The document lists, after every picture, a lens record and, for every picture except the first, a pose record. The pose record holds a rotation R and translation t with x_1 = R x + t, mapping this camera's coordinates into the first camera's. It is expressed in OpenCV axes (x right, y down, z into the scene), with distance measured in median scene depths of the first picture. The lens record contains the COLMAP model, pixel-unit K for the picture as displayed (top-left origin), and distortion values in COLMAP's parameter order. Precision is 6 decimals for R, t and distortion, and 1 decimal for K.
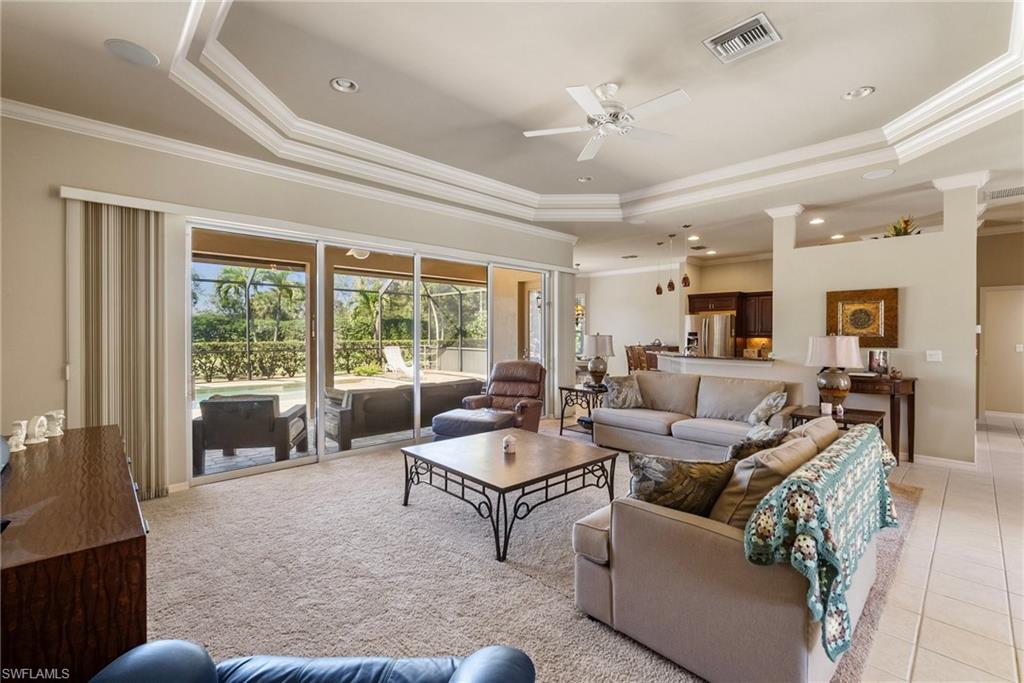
lens RADIAL K [[447.8, 0, 516.6], [0, 447.8, 336.4], [0, 0, 1]] dist [-0.012778, 0.003531]
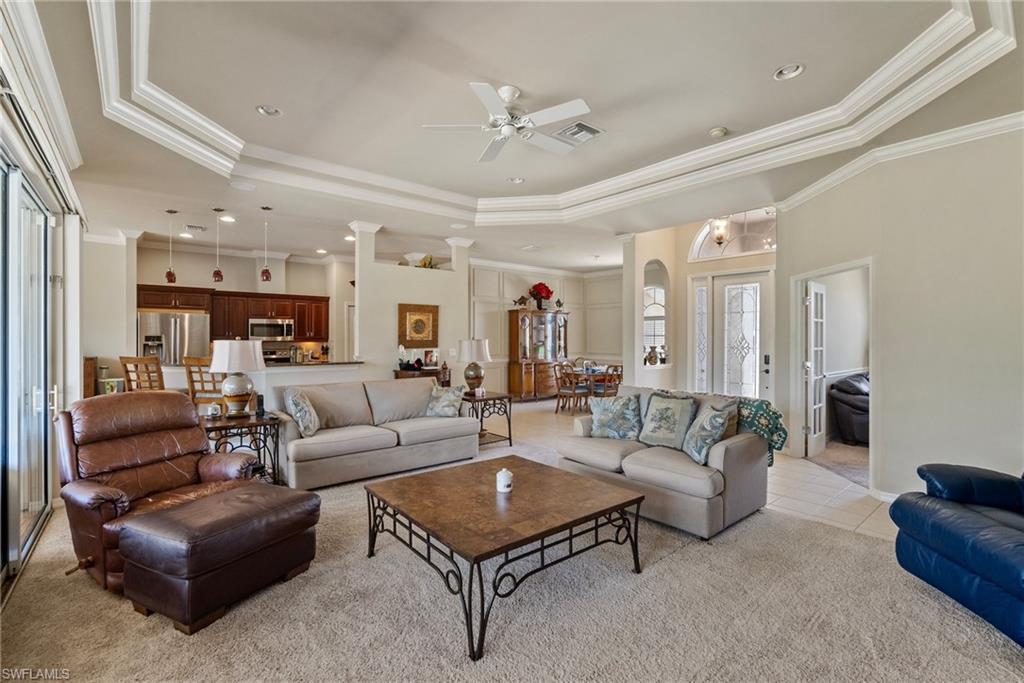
lens RADIAL K [[447.8, 0, 518.6], [0, 447.8, 341.7], [0, 0, 1]] dist [-0.012778, 0.003531]
pose [[0.073881, -0.007350, 0.997240, -0.388476], [0.006419, 0.999956, 0.006895, -0.000584], [-0.997246, 0.005892, 0.073925, 0.443798]]
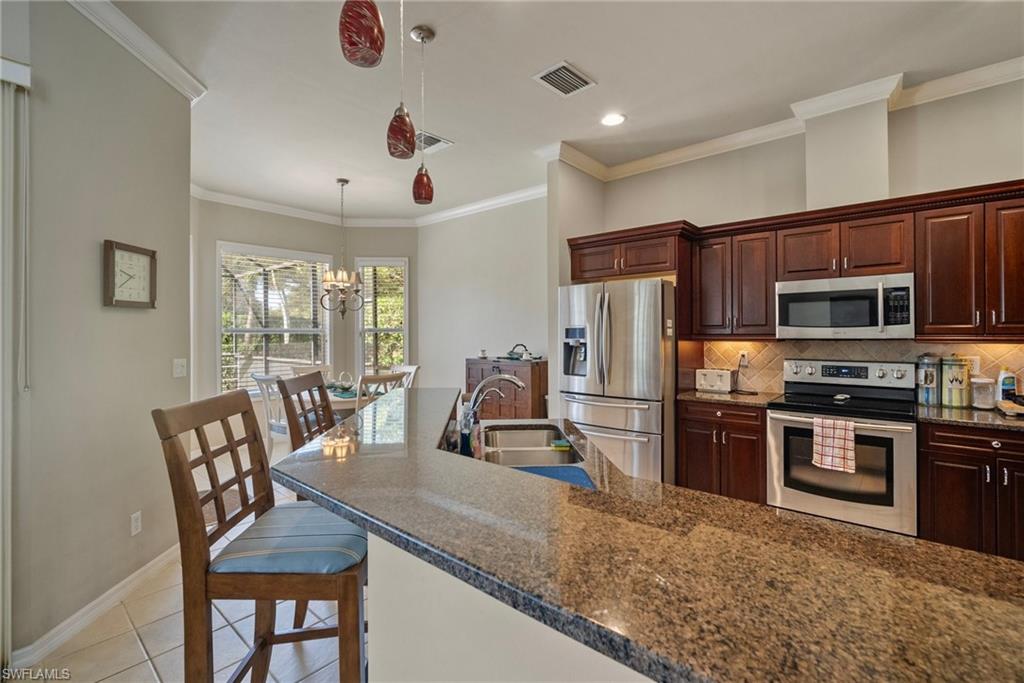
lens RADIAL K [[447.8, 0, 518.8], [0, 447.8, 332.8], [0, 0, 1]] dist [-0.012778, 0.003531]
pose [[0.996595, -0.002487, 0.082411, 0.406152], [0.003378, 0.999937, -0.010675, -0.001241], [-0.082379, 0.010917, 0.996541, 0.786110]]
